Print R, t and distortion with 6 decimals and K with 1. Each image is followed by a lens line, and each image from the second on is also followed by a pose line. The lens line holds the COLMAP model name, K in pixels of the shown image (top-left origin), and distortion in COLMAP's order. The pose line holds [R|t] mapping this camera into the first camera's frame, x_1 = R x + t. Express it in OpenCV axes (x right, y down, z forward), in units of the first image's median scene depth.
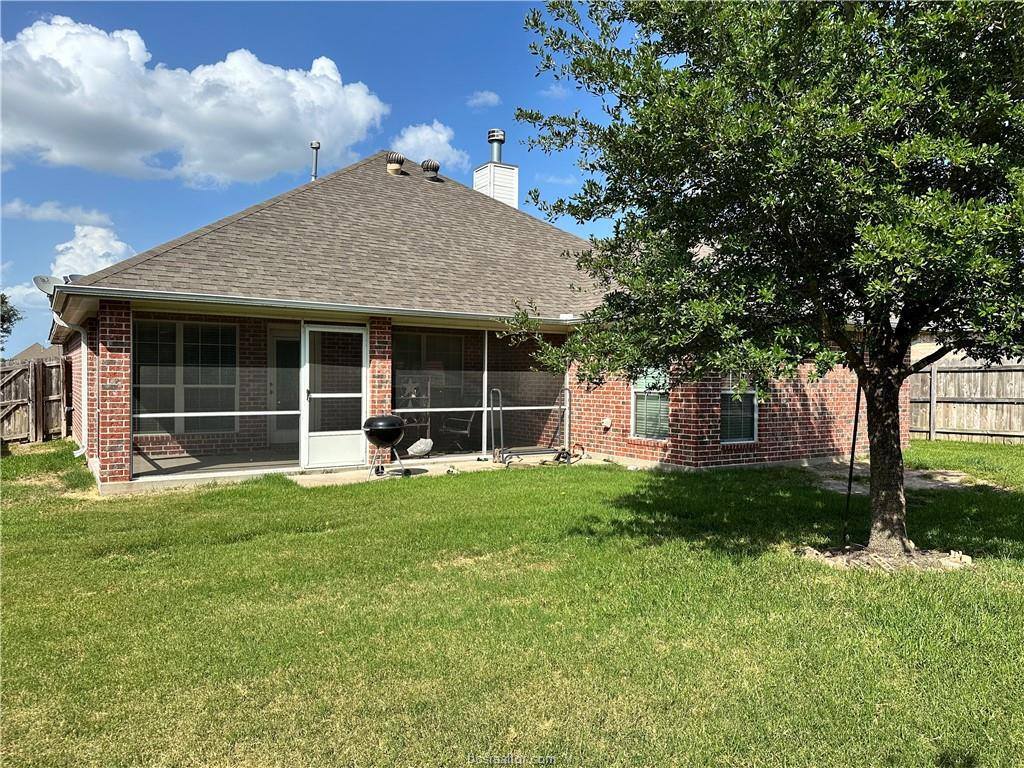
lens RADIAL K [[718.1, 0, 514.1], [0, 718.1, 382.3], [0, 0, 1]] dist [0.026346, -0.018145]
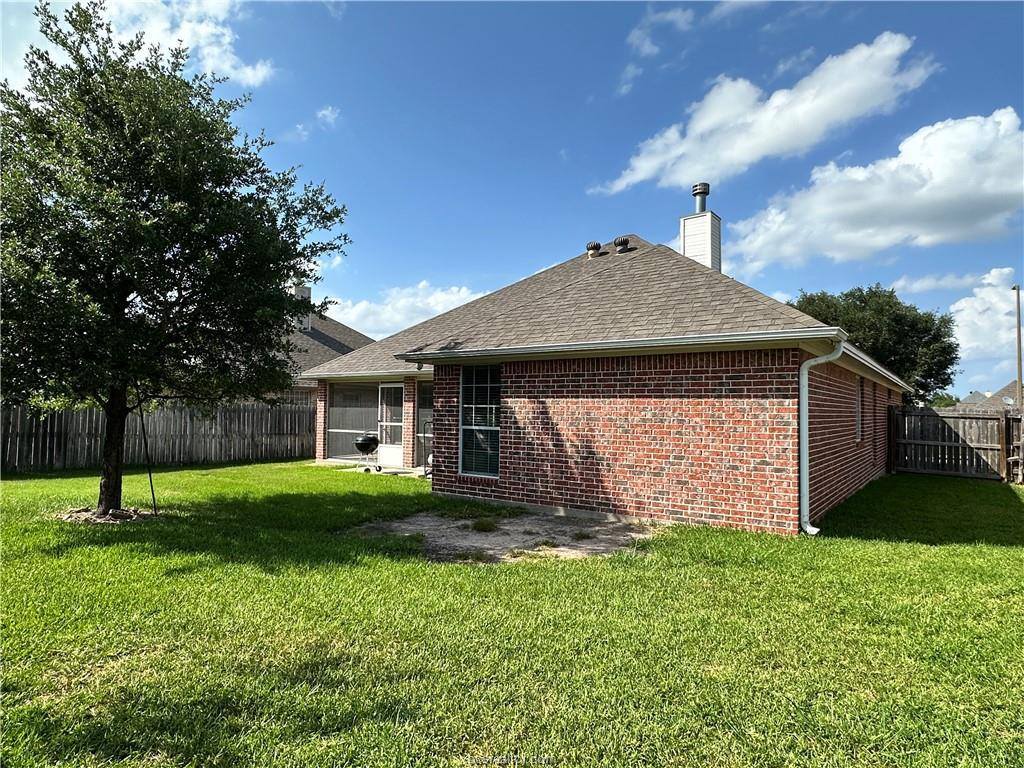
lens RADIAL K [[584.9, 0, 514.8], [0, 584.9, 385.7], [0, 0, 1]] dist [-0.000335, 0.000070]
pose [[0.387080, -0.042497, -0.921066, 1.069940], [-0.019725, 0.998327, -0.054352, -0.002112], [0.921835, 0.039206, 0.385594, 0.682561]]
